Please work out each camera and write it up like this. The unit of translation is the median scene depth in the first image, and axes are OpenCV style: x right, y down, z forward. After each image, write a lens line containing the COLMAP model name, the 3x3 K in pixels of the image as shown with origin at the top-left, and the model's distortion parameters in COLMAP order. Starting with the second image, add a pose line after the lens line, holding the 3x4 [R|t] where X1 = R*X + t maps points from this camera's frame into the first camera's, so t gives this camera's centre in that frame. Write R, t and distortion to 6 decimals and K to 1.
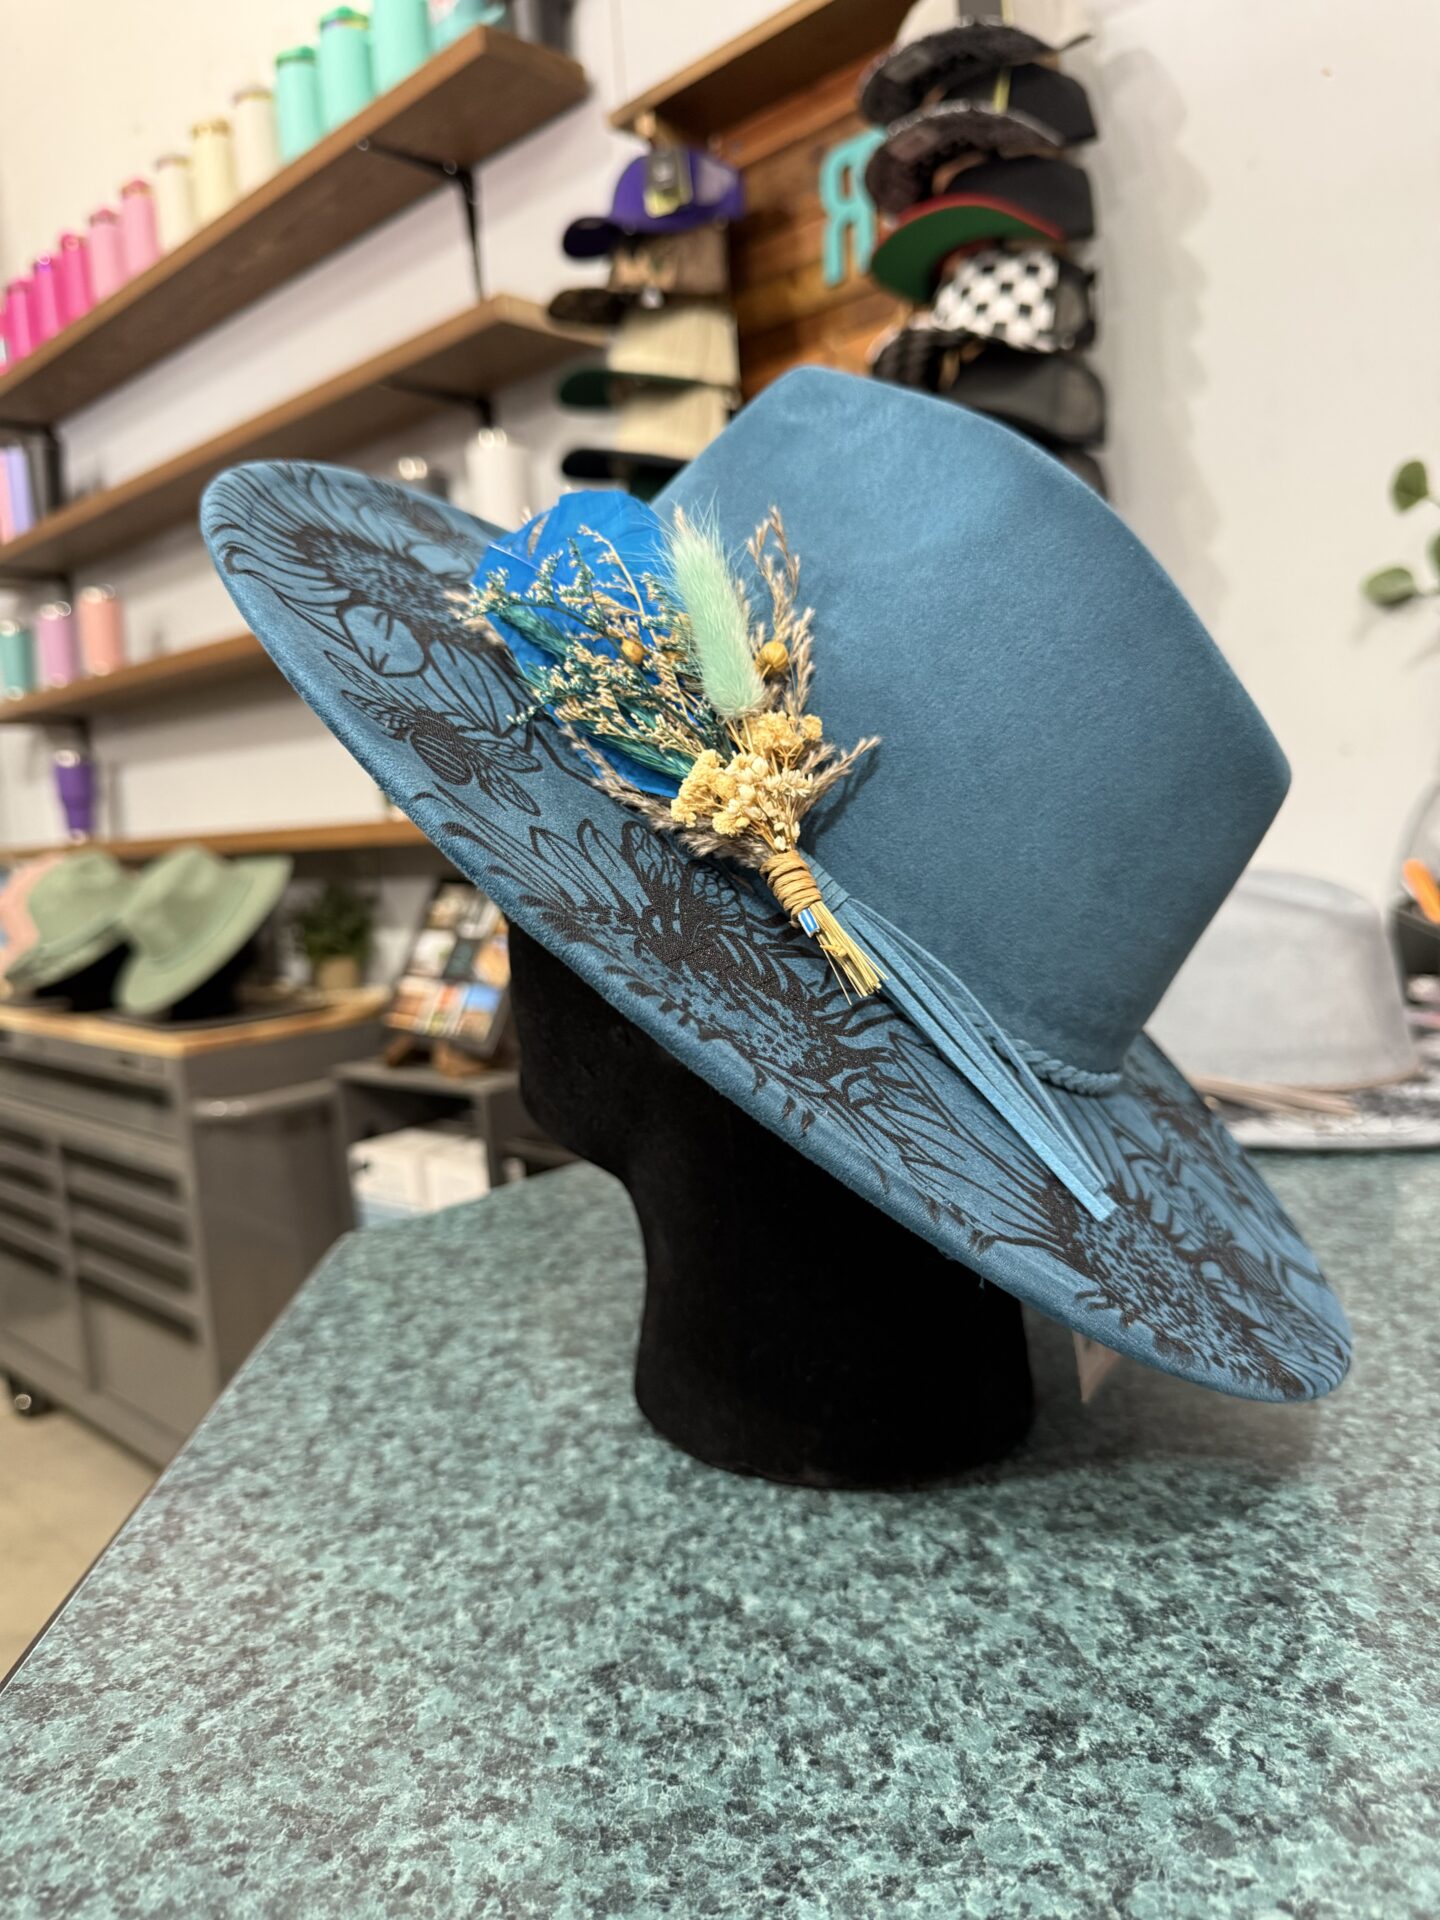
lens RADIAL K [[1419.5, 0, 709.2], [0, 1419.5, 956.6], [0, 0, 1]] dist [-0.032669, 0.003303]
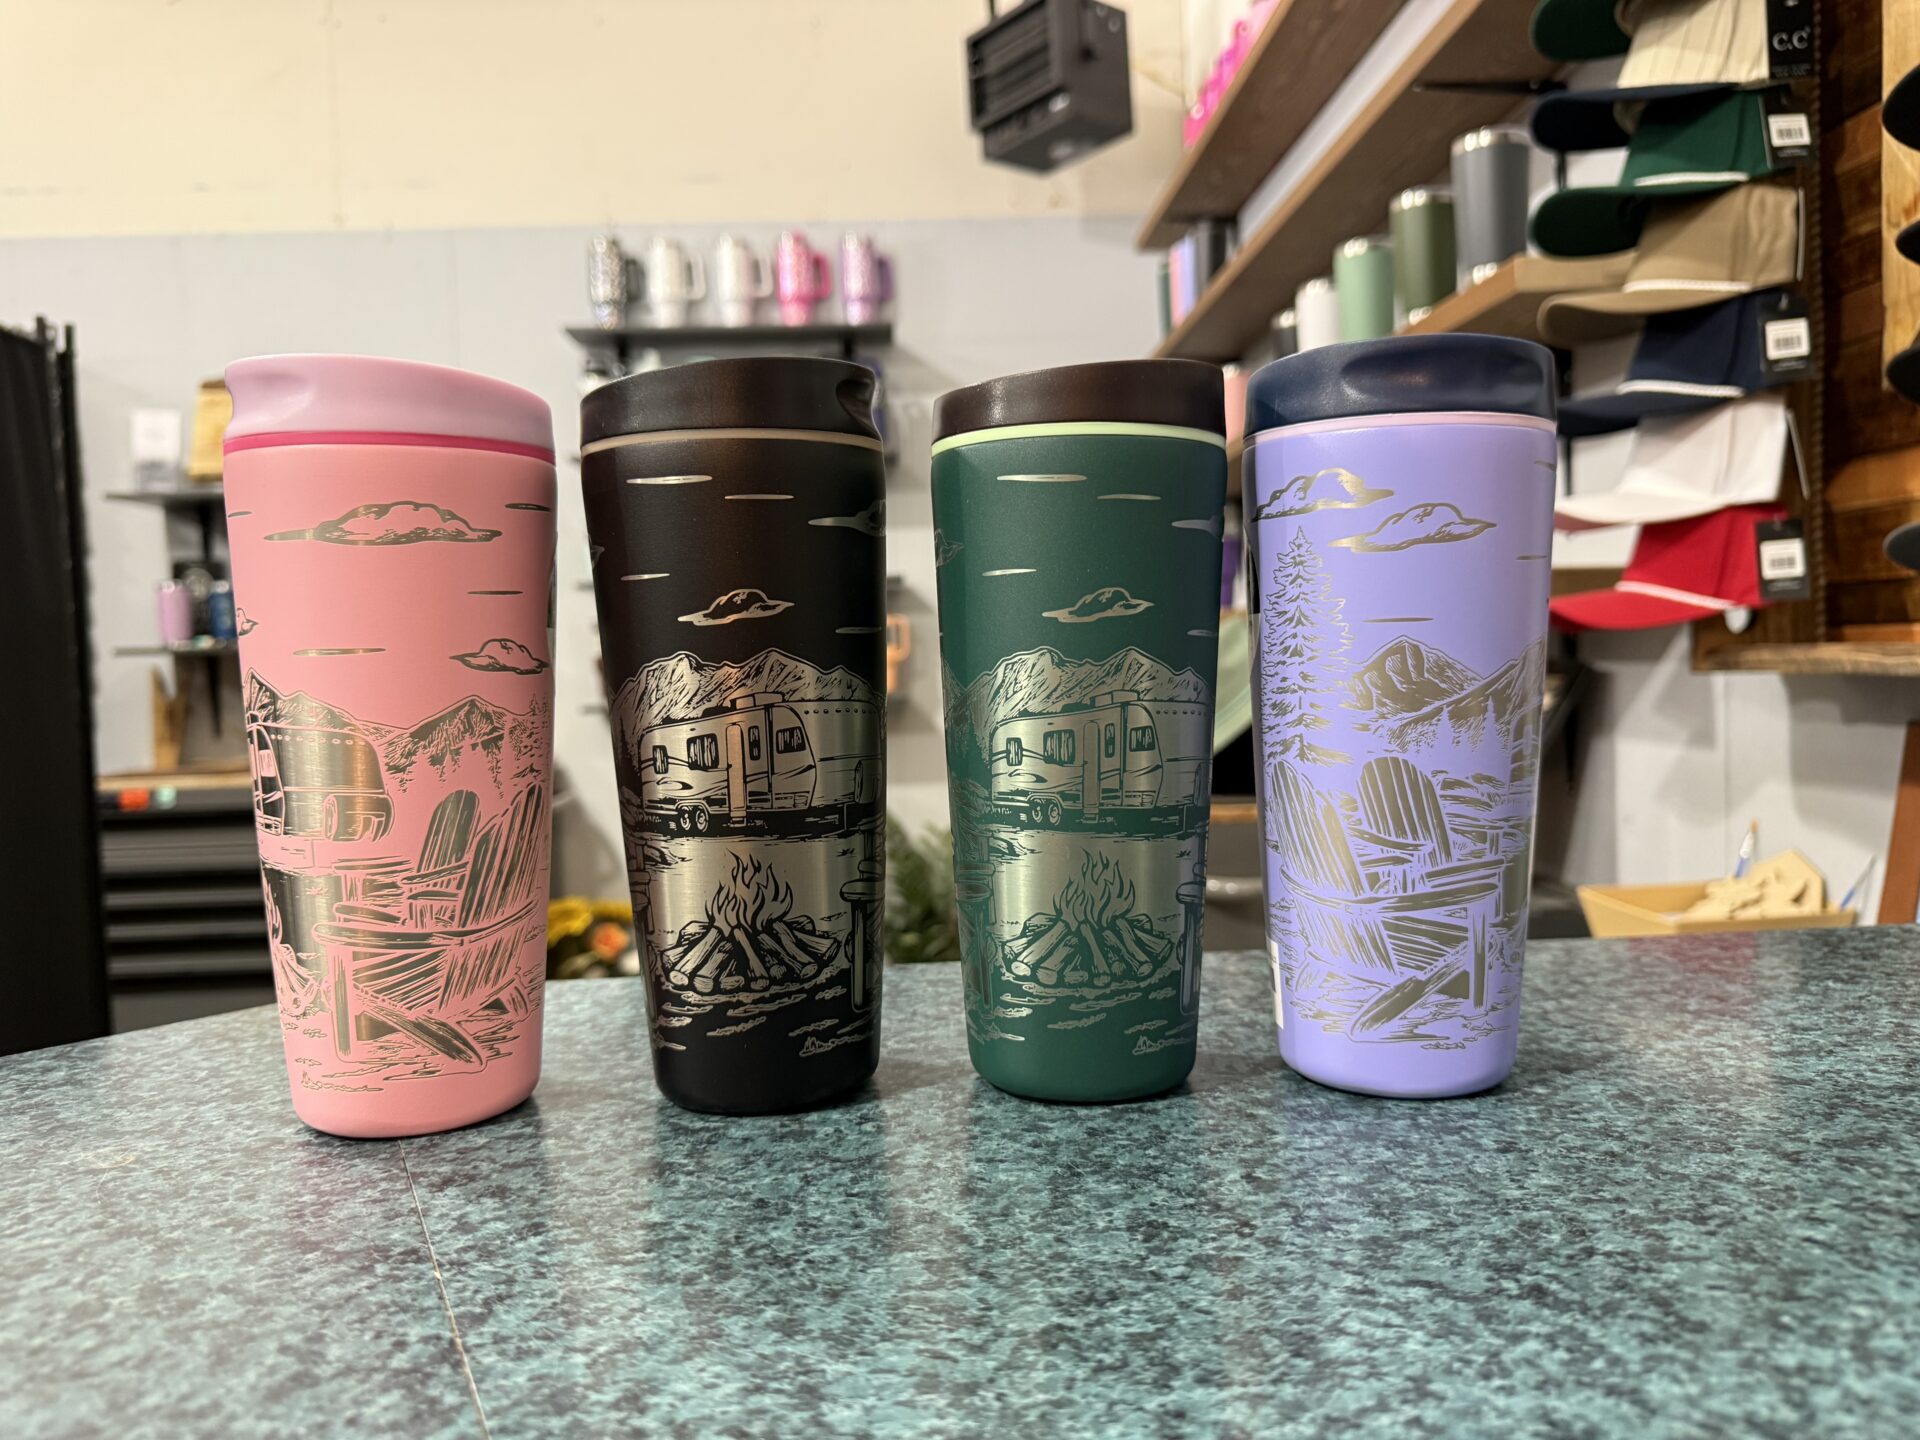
lens RADIAL K [[1402.9, 0, 967.4], [0, 1402.9, 720.9], [0, 0, 1]] dist [-0.019630, 0.002883]
pose [[0.732048, 0.077841, -0.676792, 0.271612], [-0.093279, 0.995547, 0.013608, -0.003512], [0.674837, 0.053169, 0.736049, 0.299299]]
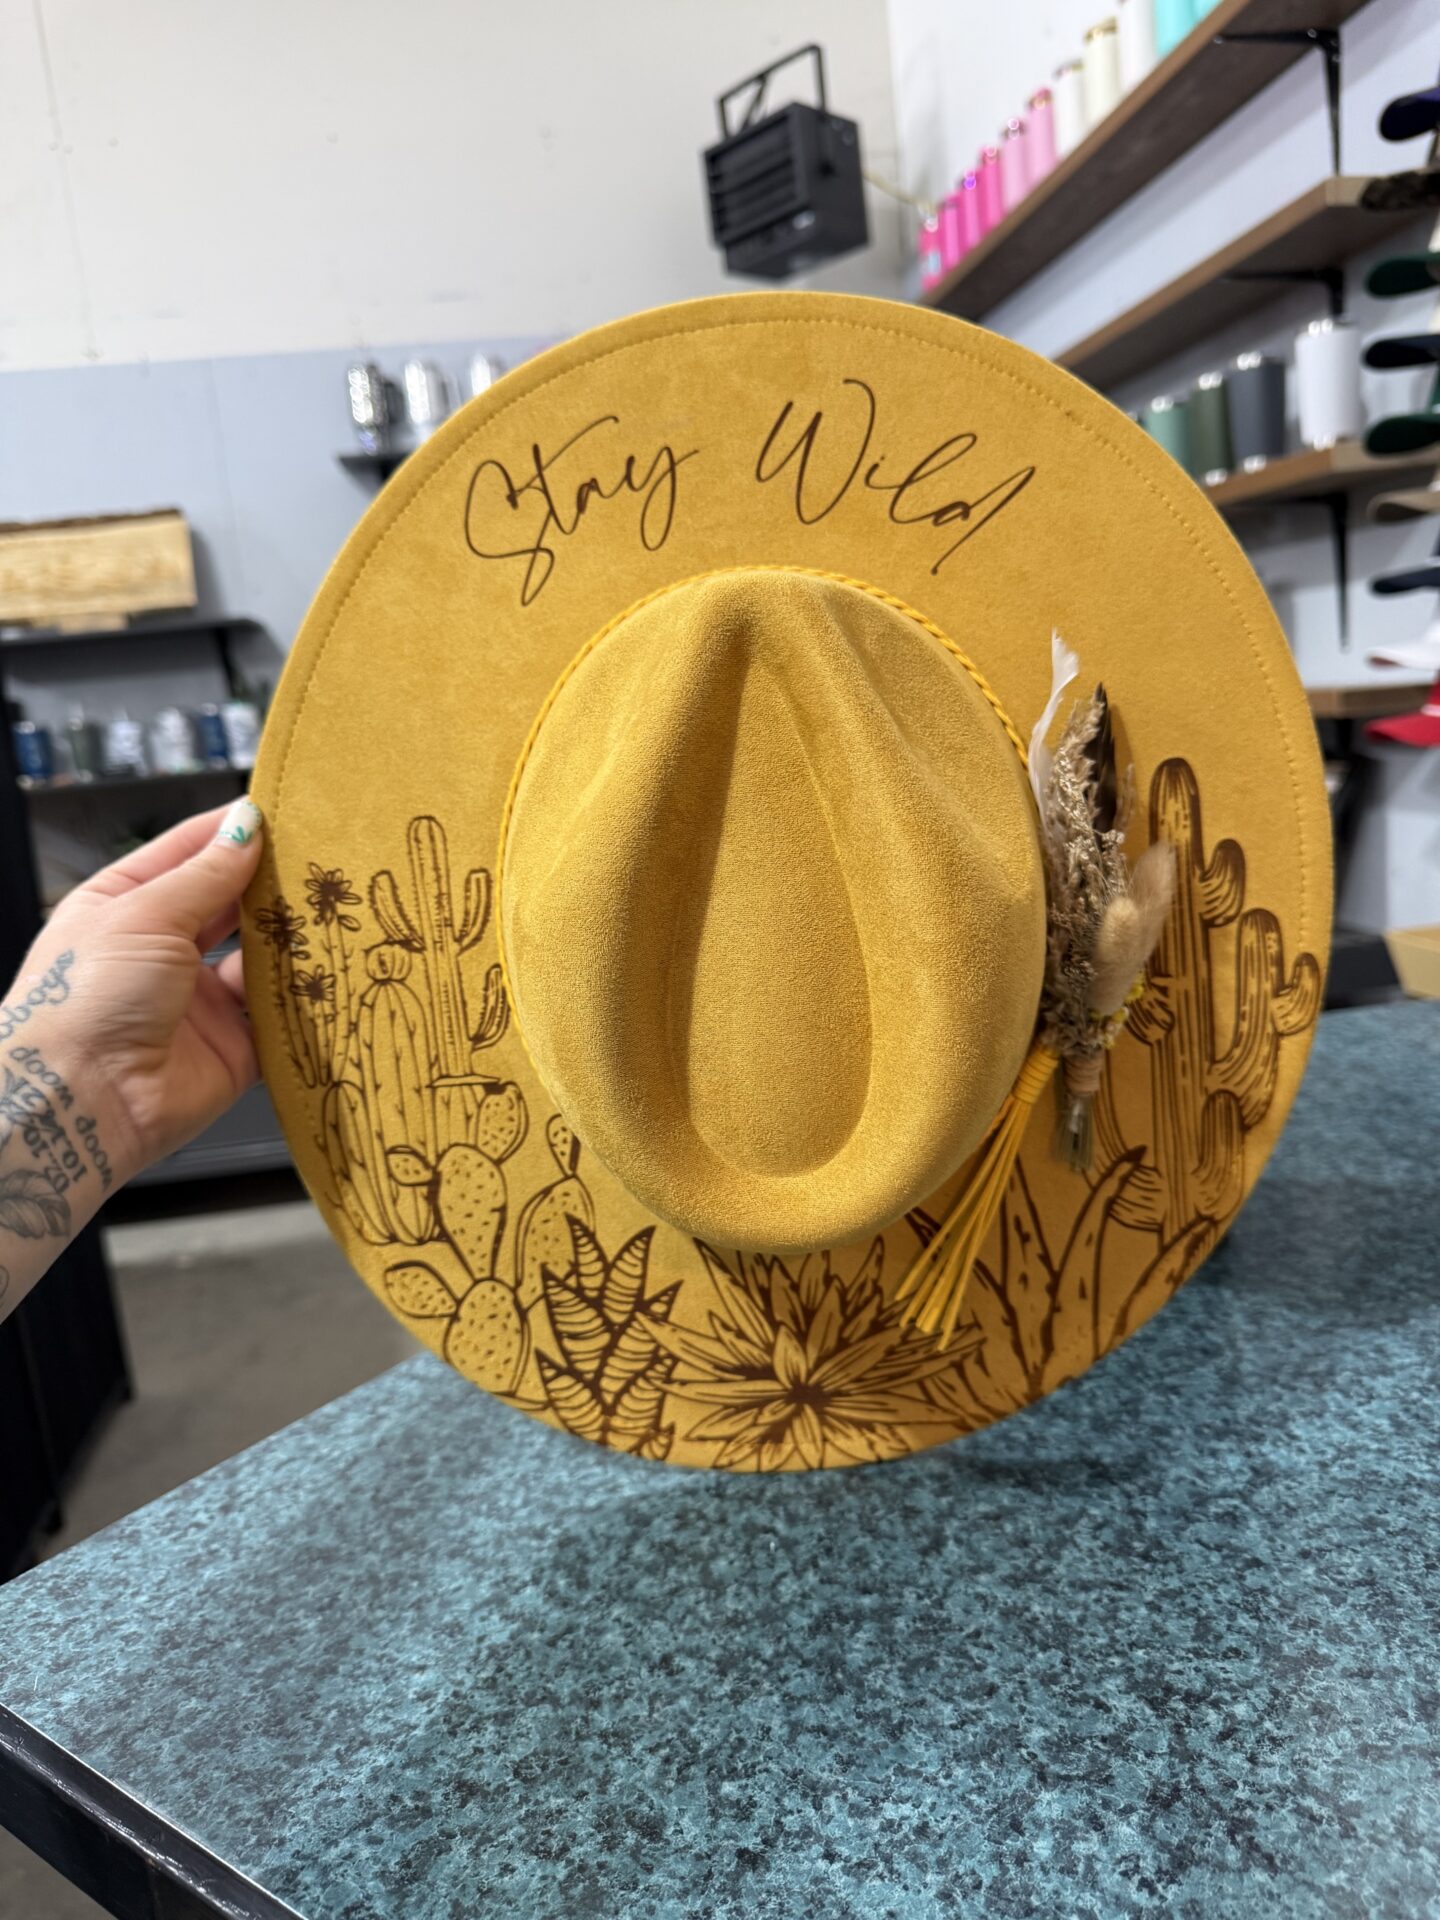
lens RADIAL K [[1395.1, 0, 712.7], [0, 1395.1, 968.8], [0, 0, 1]] dist [-0.007350, -0.008634]
pose [[0.796329, 0.110524, -0.594680, 0.209107], [-0.028566, 0.988939, 0.145546, -0.056874], [0.604189, -0.098915, 0.790678, -0.152723]]
